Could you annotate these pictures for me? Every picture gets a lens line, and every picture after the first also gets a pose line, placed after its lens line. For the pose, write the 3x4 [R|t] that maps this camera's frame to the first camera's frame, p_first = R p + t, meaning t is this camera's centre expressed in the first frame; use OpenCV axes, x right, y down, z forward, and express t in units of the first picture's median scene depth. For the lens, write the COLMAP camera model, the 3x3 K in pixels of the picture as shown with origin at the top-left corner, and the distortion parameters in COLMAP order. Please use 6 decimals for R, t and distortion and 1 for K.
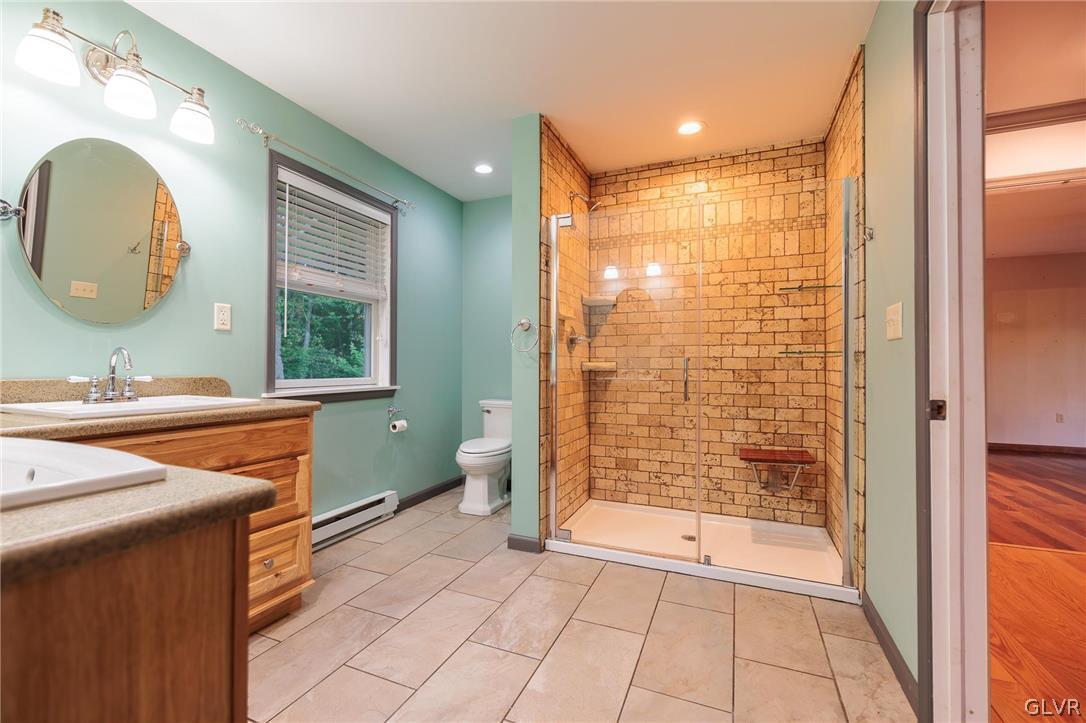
lens RADIAL K [[475.9, 0, 521.8], [0, 475.9, 363.1], [0, 0, 1]] dist [-0.001399, -0.000146]
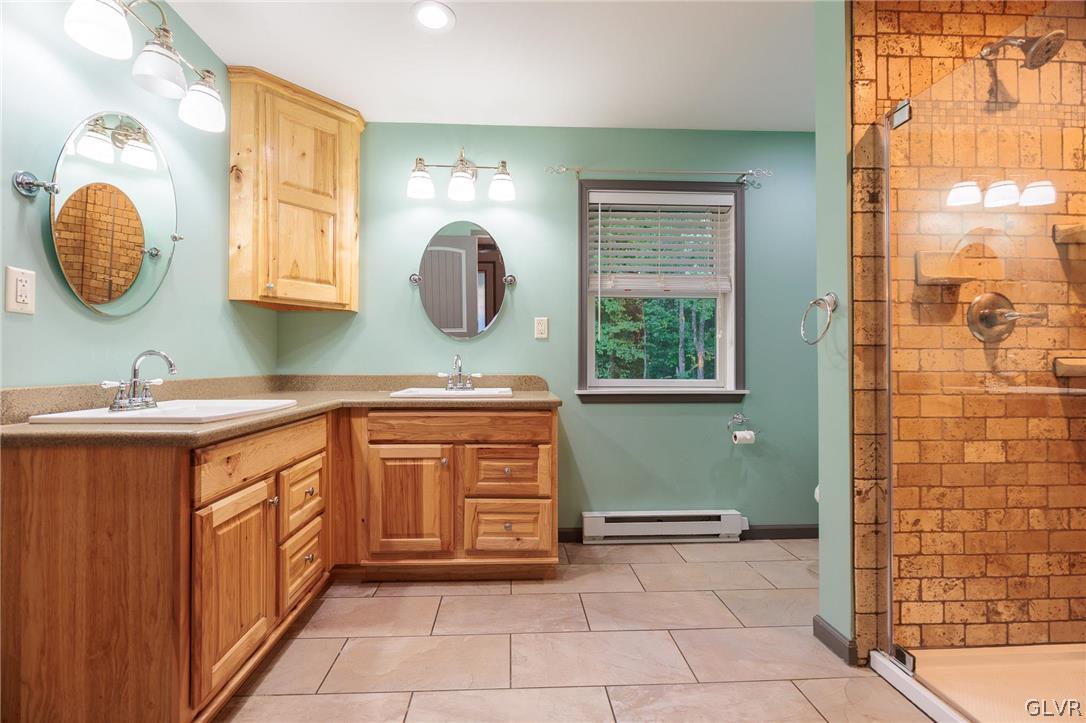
lens RADIAL K [[475.9, 0, 540.1], [0, 475.9, 363.0], [0, 0, 1]] dist [-0.001399, -0.000146]
pose [[0.452343, -0.009024, -0.891799, 0.451094], [0.003771, 0.999959, -0.008205, 0.005991], [0.891836, 0.000349, 0.452358, 0.383647]]
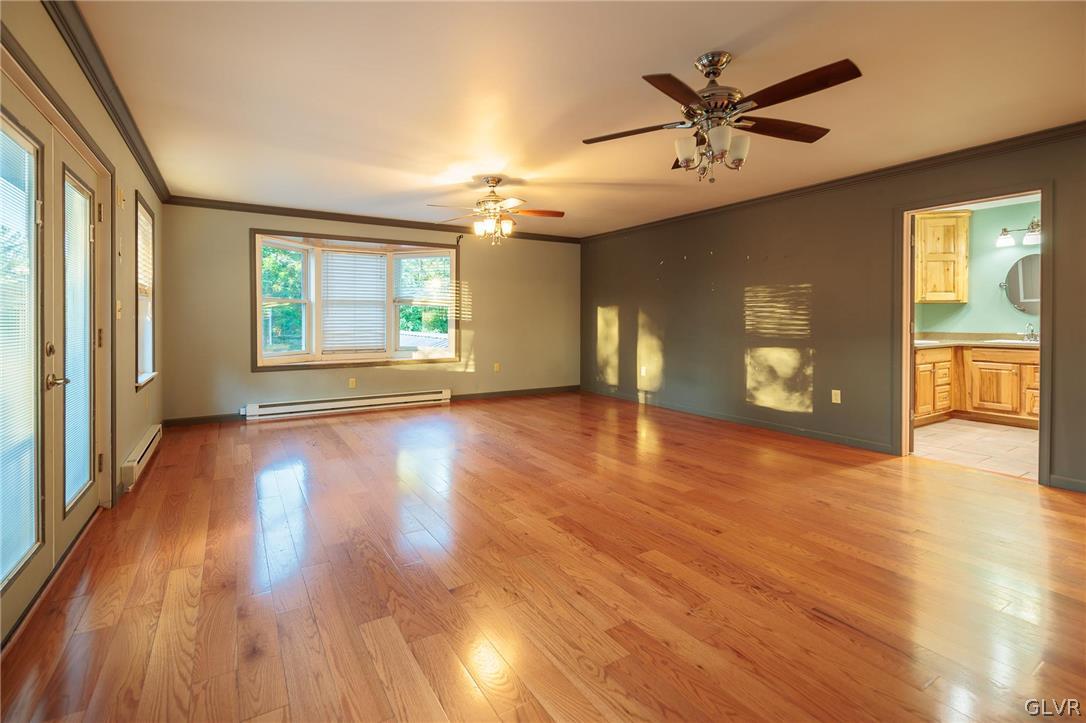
lens RADIAL K [[475.9, 0, 544.2], [0, 475.9, 321.6], [0, 0, 1]] dist [-0.001399, -0.000146]
pose [[-0.588951, 0.000148, -0.808169, 2.422939], [-0.001029, 0.999999, 0.000933, -0.031406], [0.808168, 0.001381, -0.588951, 0.198639]]
